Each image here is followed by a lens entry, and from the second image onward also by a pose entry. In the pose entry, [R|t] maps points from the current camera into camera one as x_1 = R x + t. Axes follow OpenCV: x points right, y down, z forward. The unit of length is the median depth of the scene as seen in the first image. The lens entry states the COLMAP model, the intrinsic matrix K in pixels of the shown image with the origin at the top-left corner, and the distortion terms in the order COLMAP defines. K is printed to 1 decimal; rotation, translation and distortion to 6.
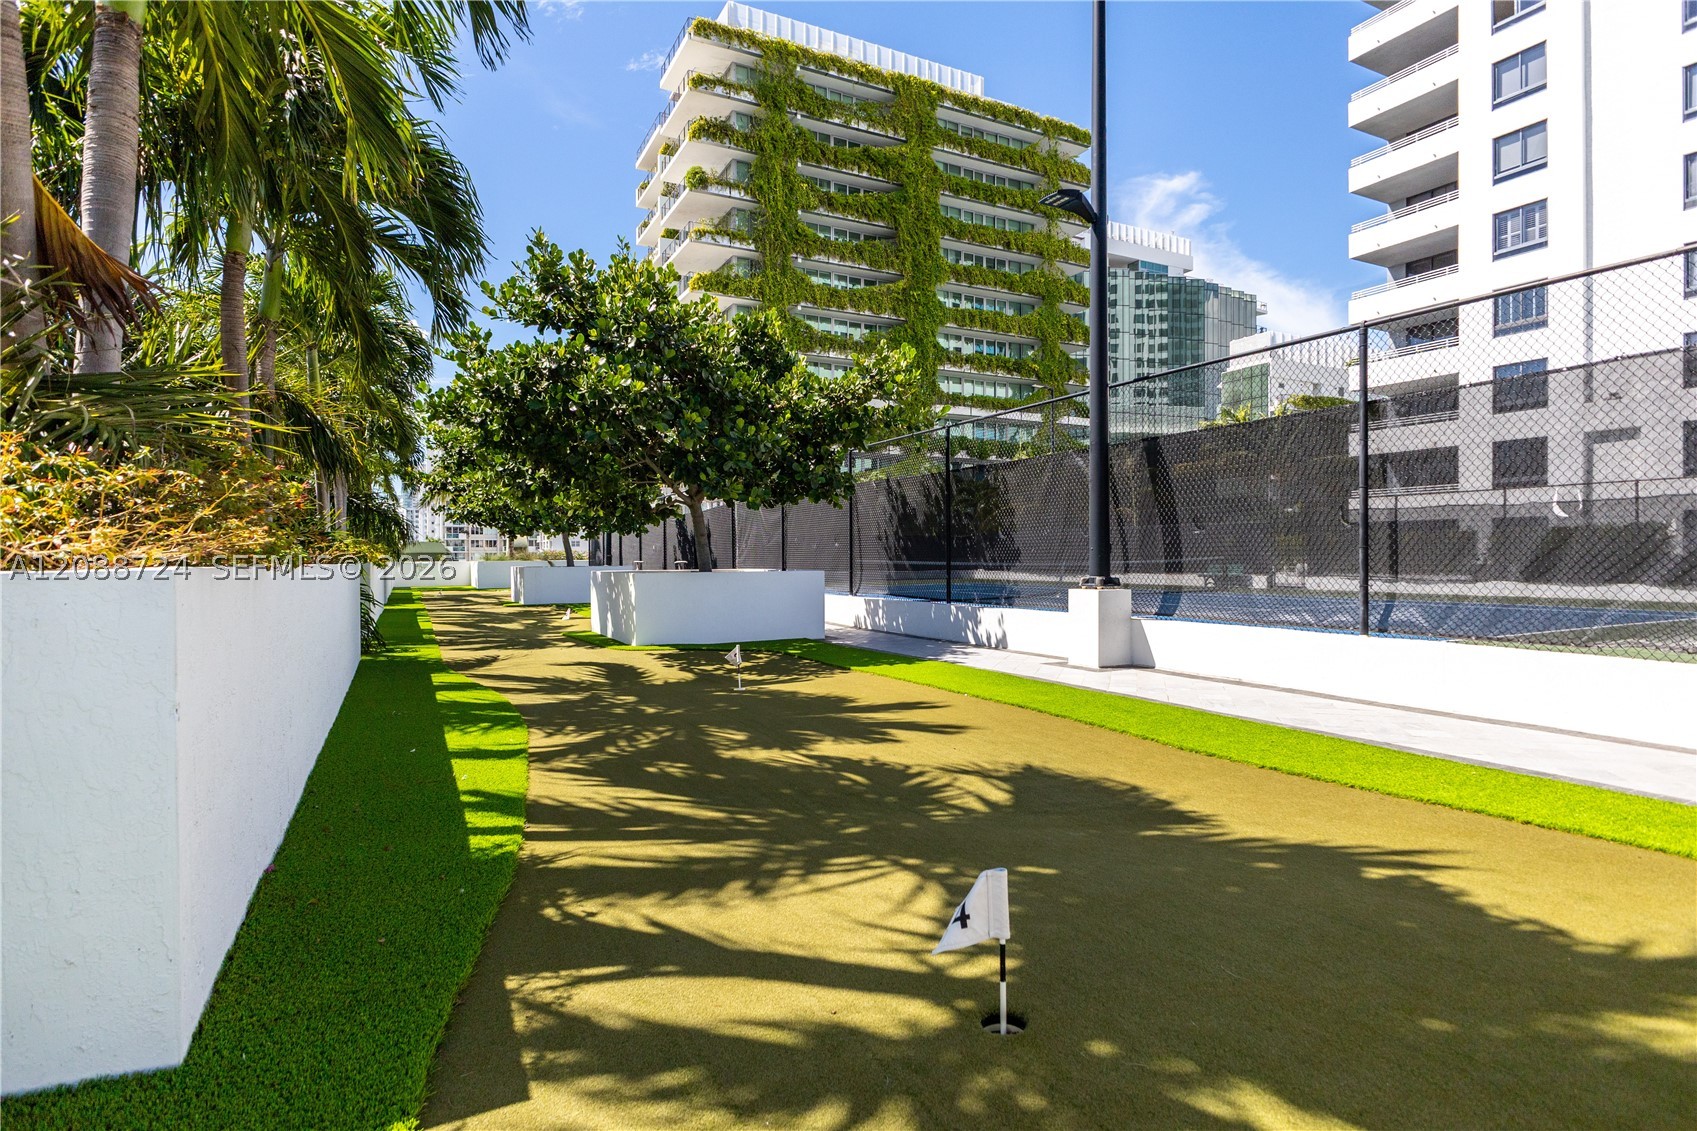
lens RADIAL K [[890.2, 0, 848.5], [0, 890.2, 565.5], [0, 0, 1]] dist [-0.000492, -0.001125]
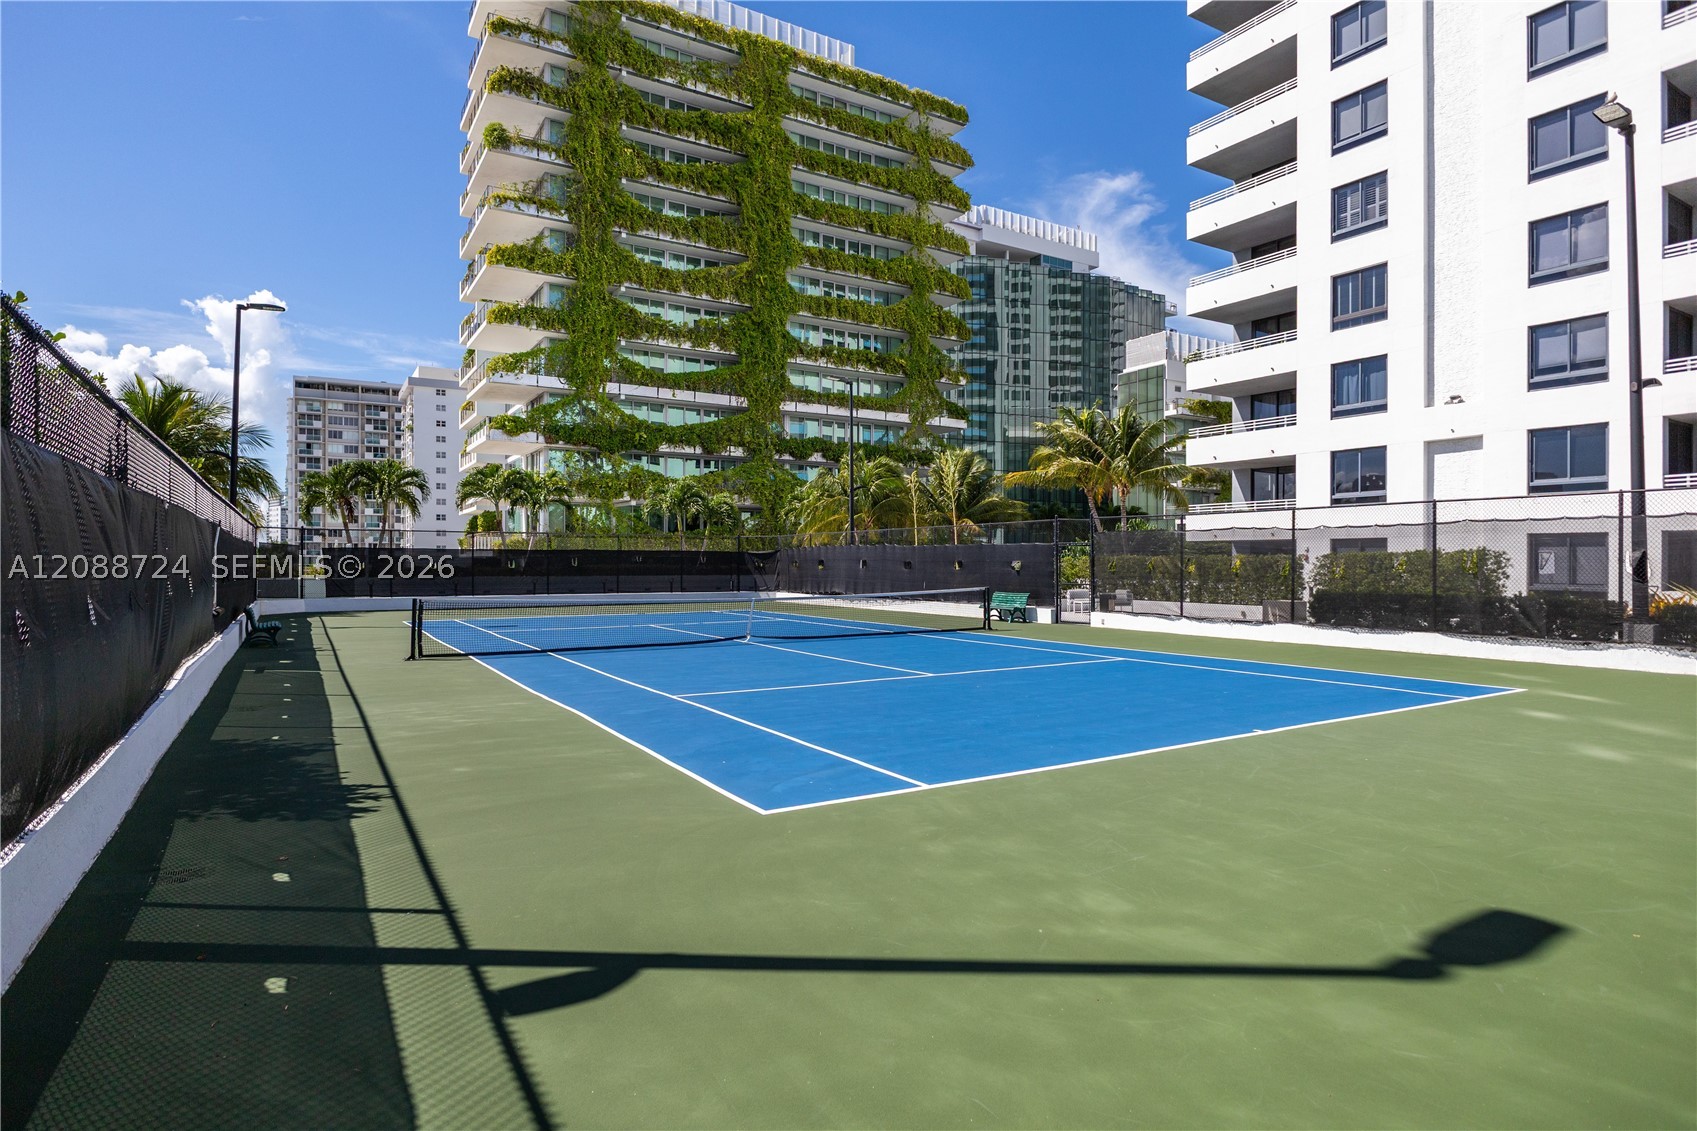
lens RADIAL K [[922.5, 0, 850.4], [0, 922.5, 551.9], [0, 0, 1]] dist [0.012359, 0.000398]
pose [[0.998200, 0.008839, 0.059323, 0.112316], [-0.007618, 0.999755, -0.020779, -0.010309], [-0.059493, 0.020289, 0.998023, 0.072483]]
